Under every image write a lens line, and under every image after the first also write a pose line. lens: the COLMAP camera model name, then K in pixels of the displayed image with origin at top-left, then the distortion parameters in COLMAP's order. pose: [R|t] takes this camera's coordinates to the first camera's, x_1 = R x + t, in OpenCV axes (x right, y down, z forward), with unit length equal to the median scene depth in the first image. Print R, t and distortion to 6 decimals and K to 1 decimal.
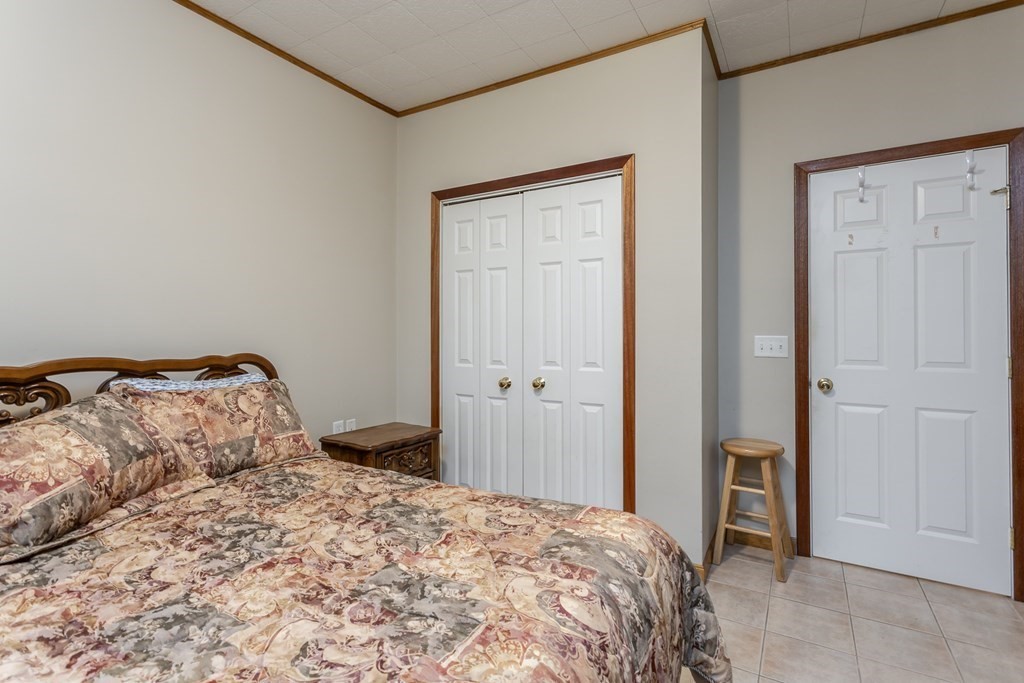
lens RADIAL K [[481.4, 0, 515.1], [0, 481.4, 336.8], [0, 0, 1]] dist [-0.003267, 0.003860]
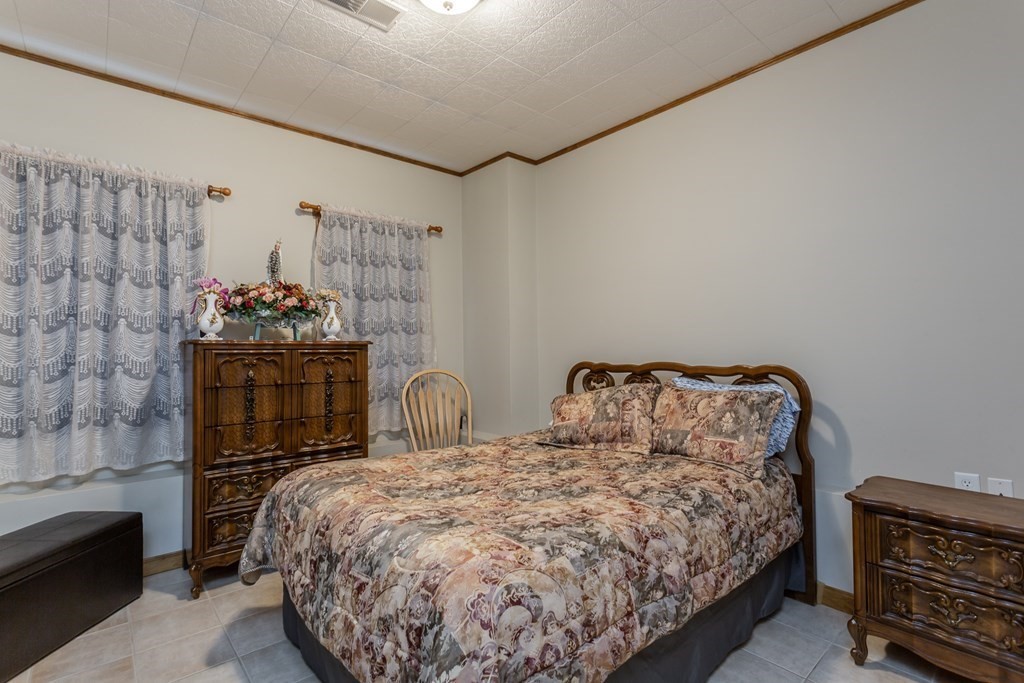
lens RADIAL K [[481.4, 0, 514.9], [0, 481.4, 342.0], [0, 0, 1]] dist [-0.003267, 0.003860]
pose [[-0.301148, -0.006999, -0.953552, 0.806456], [0.005941, 0.999940, -0.009216, -0.012670], [0.953559, -0.008440, -0.301088, 1.004837]]
